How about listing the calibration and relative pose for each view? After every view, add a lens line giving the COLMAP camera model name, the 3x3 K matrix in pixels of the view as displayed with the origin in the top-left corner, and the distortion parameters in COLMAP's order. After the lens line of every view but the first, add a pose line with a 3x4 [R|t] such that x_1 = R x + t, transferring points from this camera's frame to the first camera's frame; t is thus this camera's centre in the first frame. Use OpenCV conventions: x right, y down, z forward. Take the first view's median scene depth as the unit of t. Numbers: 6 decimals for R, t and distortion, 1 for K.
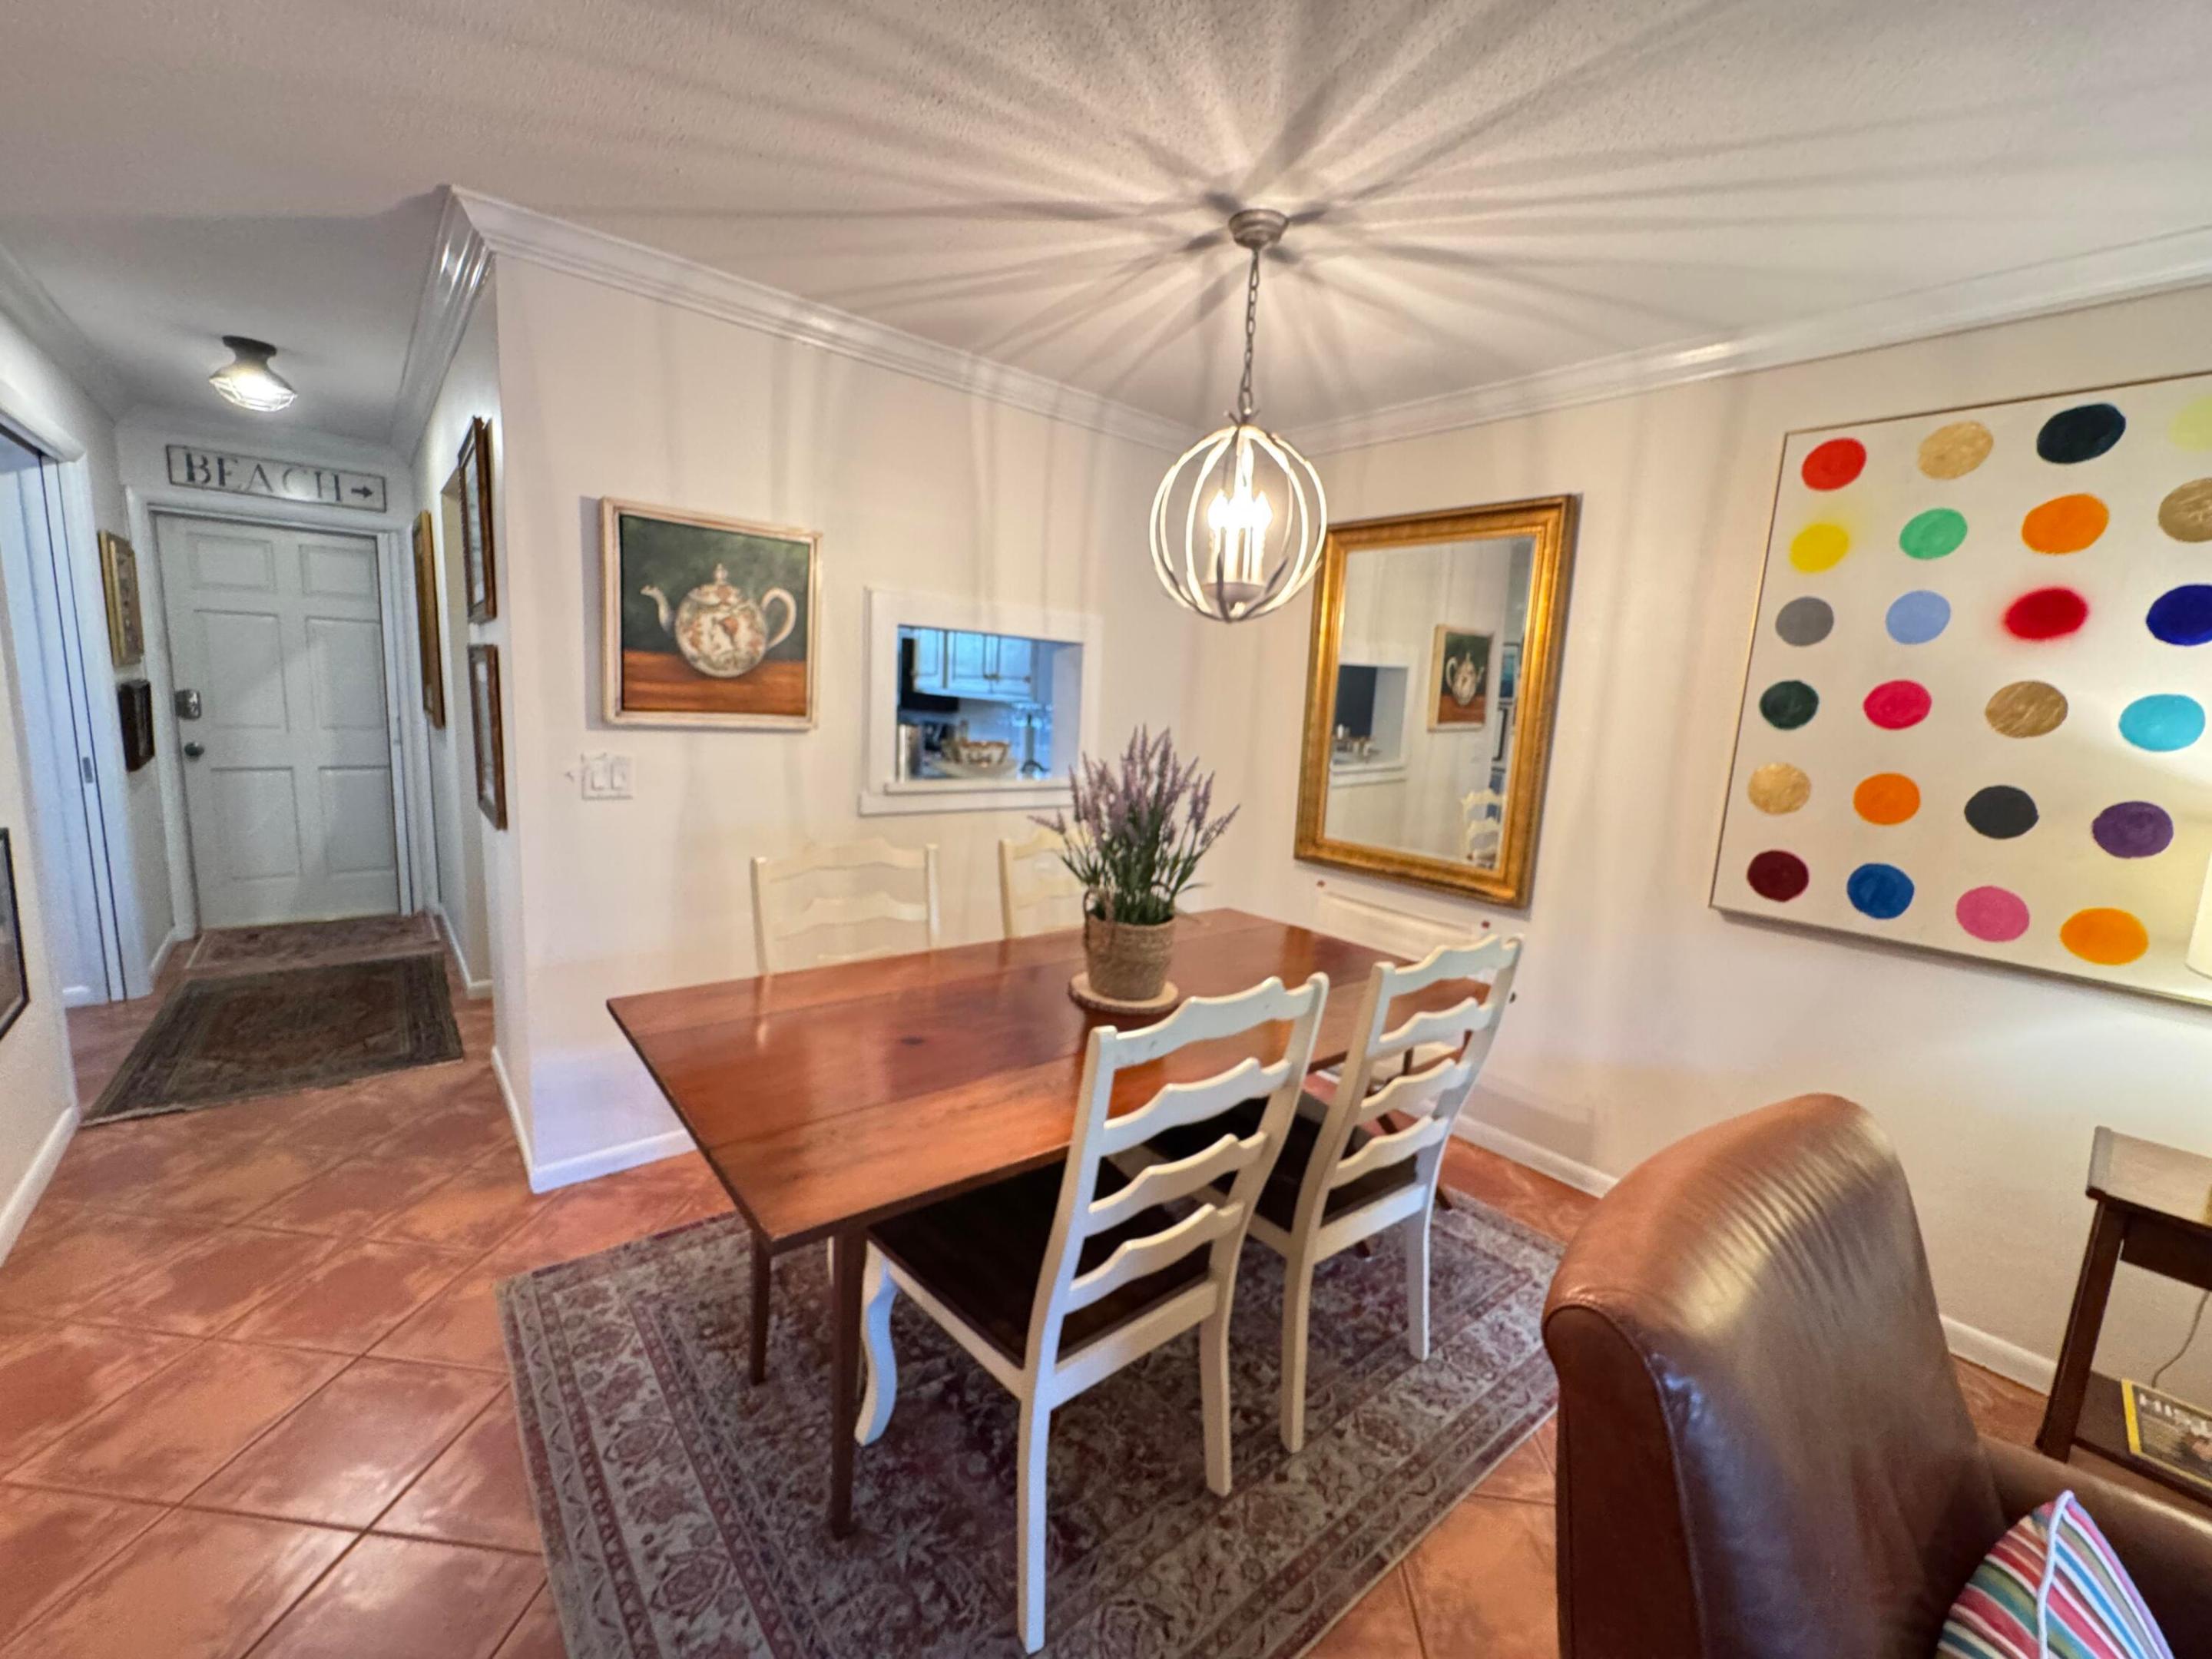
lens RADIAL K [[886.8, 0, 1102.9], [0, 886.8, 827.6], [0, 0, 1]] dist [-0.006002, 0.000623]
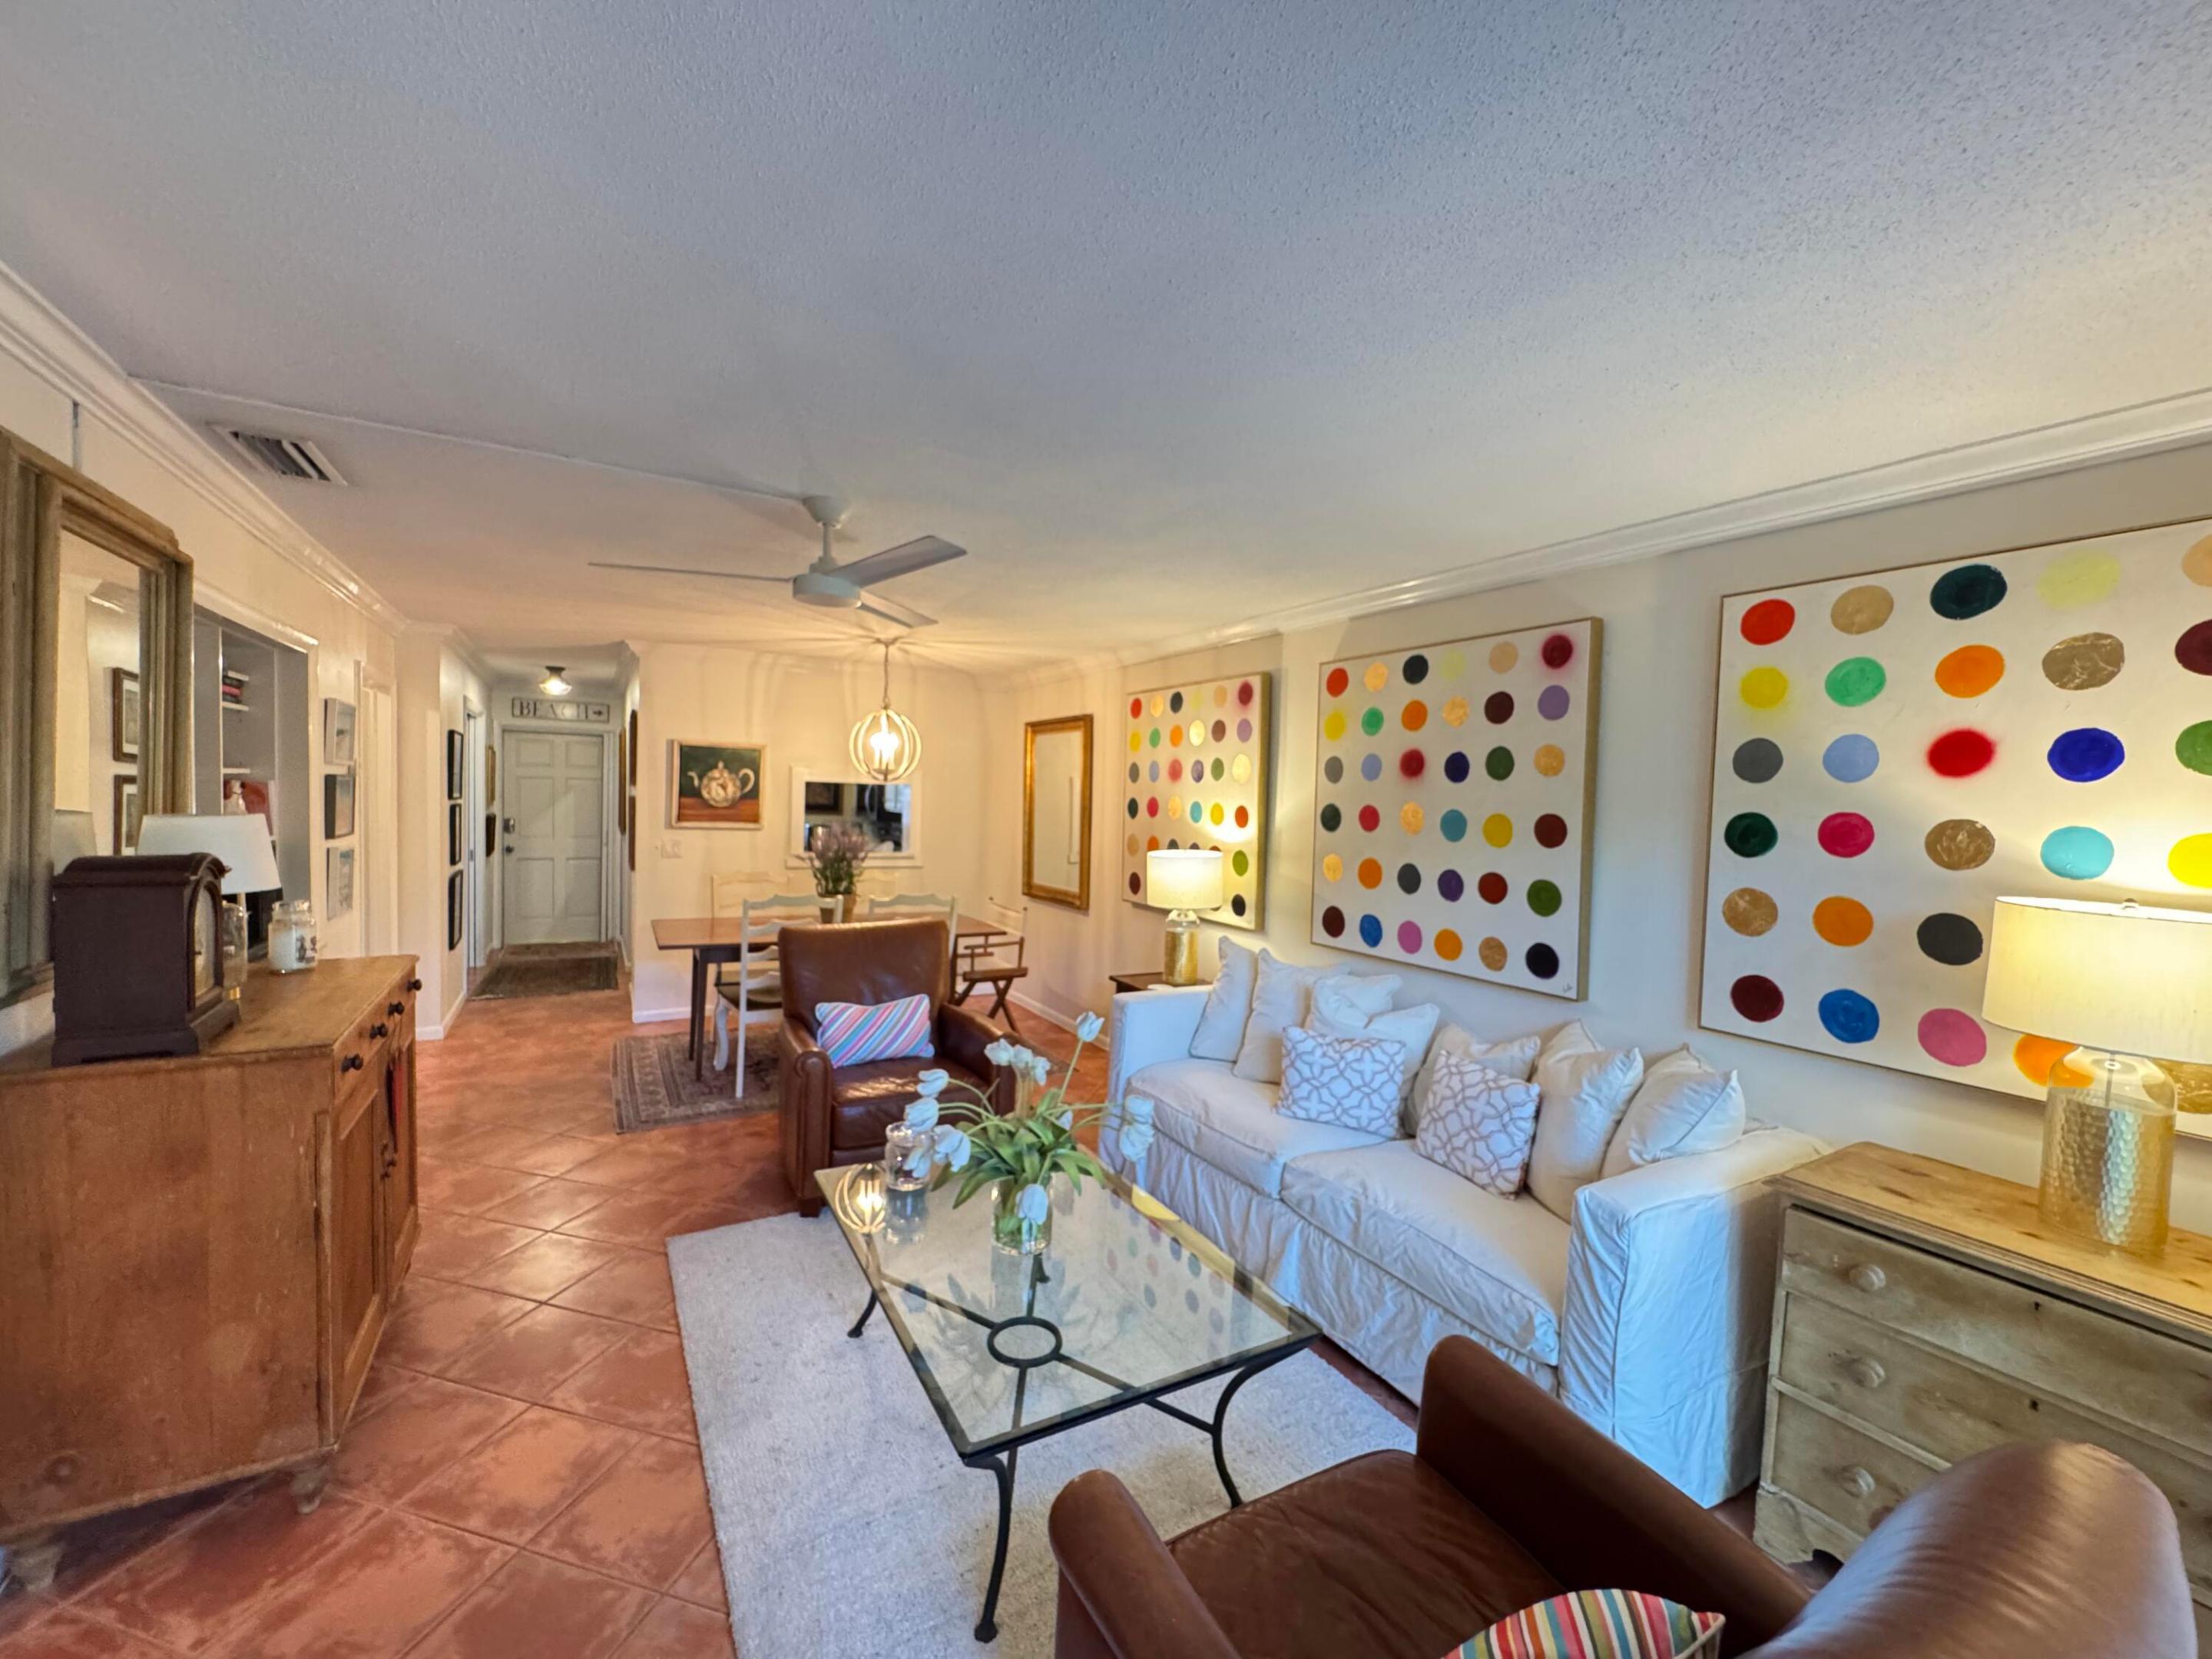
lens RADIAL K [[886.8, 0, 1111.4], [0, 886.8, 830.2], [0, 0, 1]] dist [-0.006002, 0.000623]
pose [[0.985438, -0.018458, -0.169031, 1.018895], [-0.002872, 0.992142, -0.125082, 0.189372], [0.170011, 0.123746, 0.977642, -1.155172]]
